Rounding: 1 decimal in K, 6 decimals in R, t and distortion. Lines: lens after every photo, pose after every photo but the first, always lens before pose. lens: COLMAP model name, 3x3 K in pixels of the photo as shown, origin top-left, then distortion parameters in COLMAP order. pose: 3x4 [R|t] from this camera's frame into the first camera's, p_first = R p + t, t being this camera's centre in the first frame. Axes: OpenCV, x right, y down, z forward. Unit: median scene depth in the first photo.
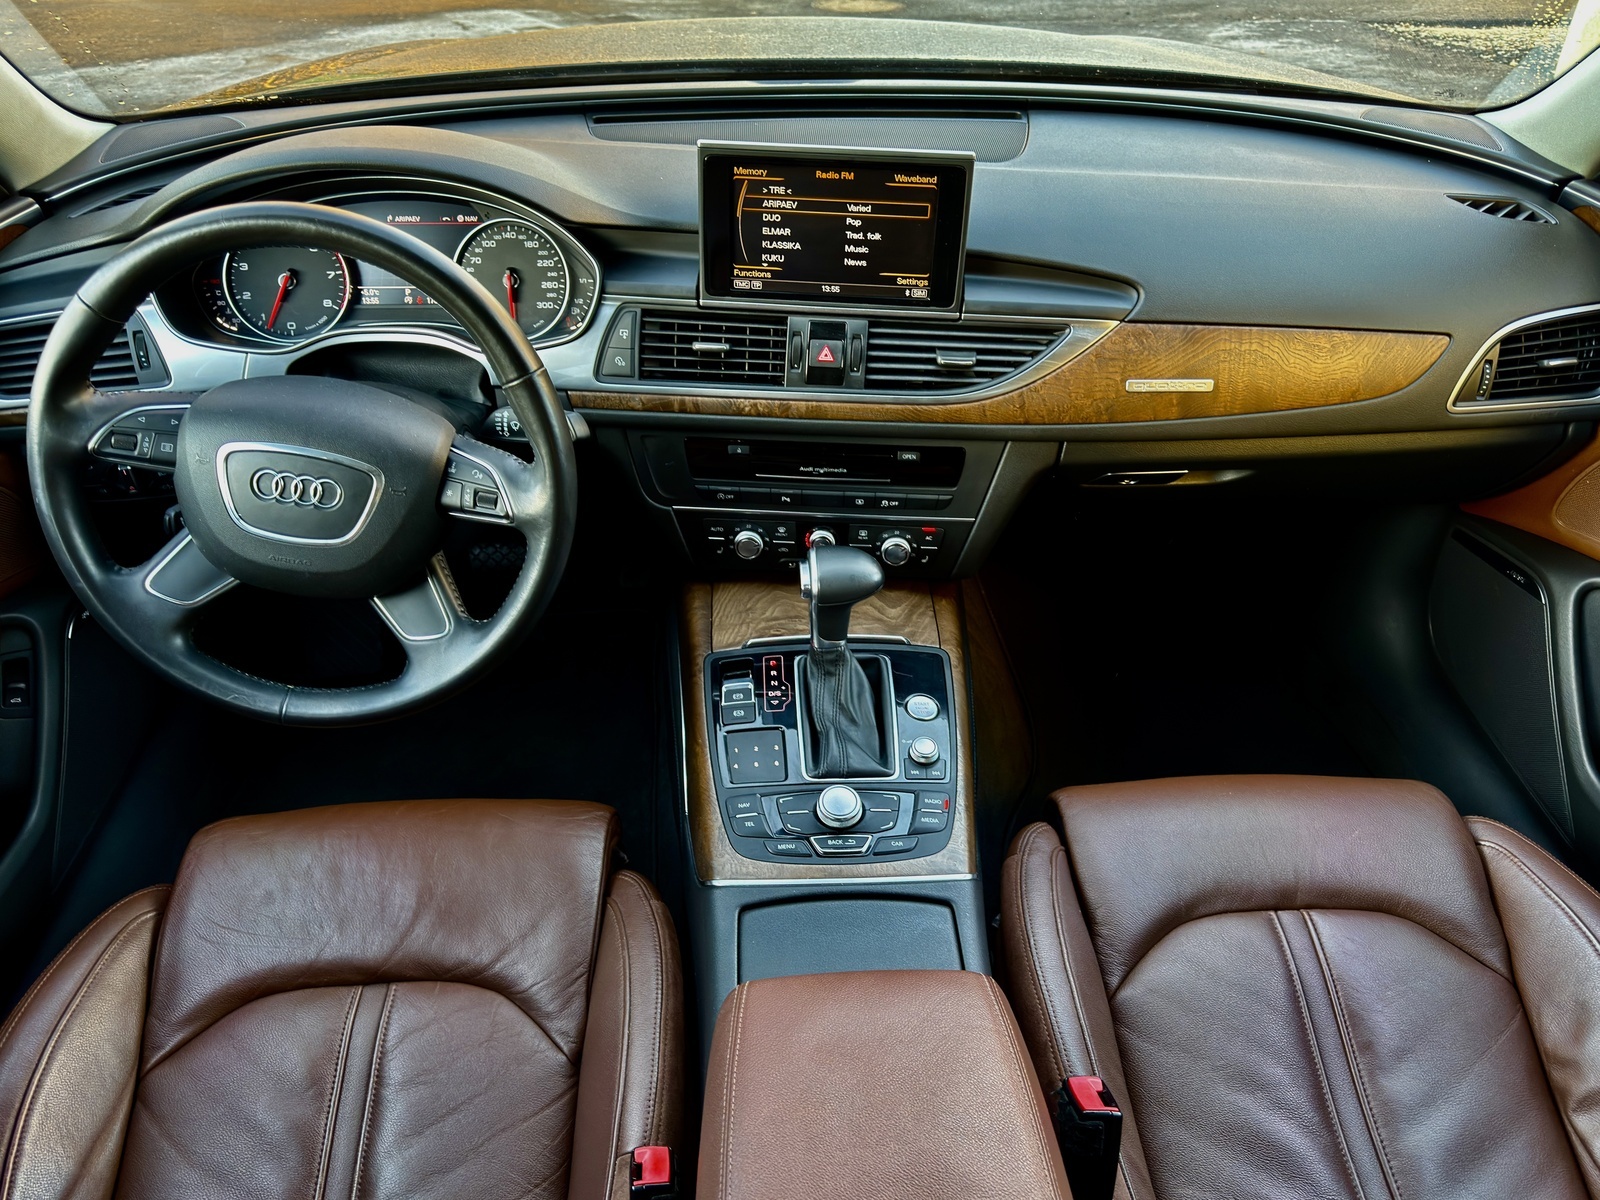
lens RADIAL K [[1206.2, 0, 800.0], [0, 1206.2, 600.0], [0, 0, 1]] dist [0.116501, -0.201412]
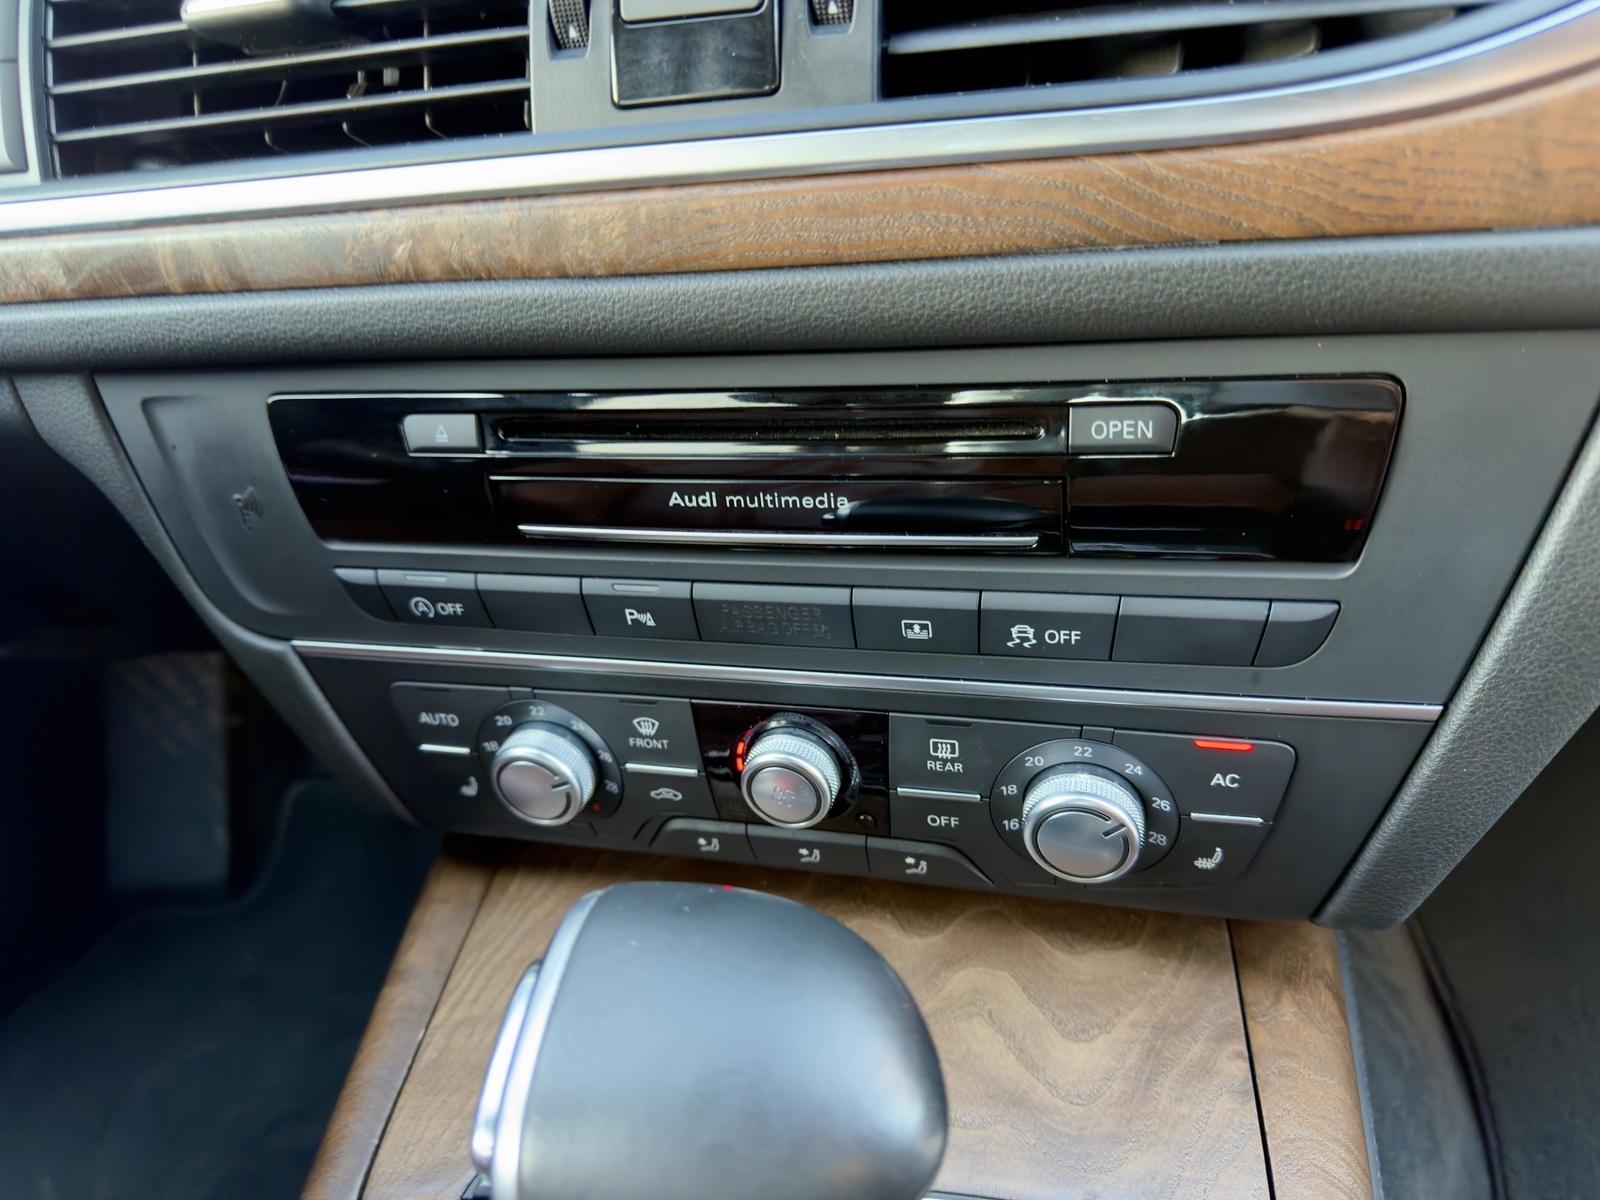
lens RADIAL K [[1138.3, 0, 800.0], [0, 1138.3, 600.0], [0, 0, 1]] dist [0.001607, 0.000191]
pose [[0.968290, -0.005359, -0.249773, 0.088657], [-0.005206, 0.999120, -0.041619, -0.082260], [0.249777, 0.041600, 0.967410, 0.819488]]
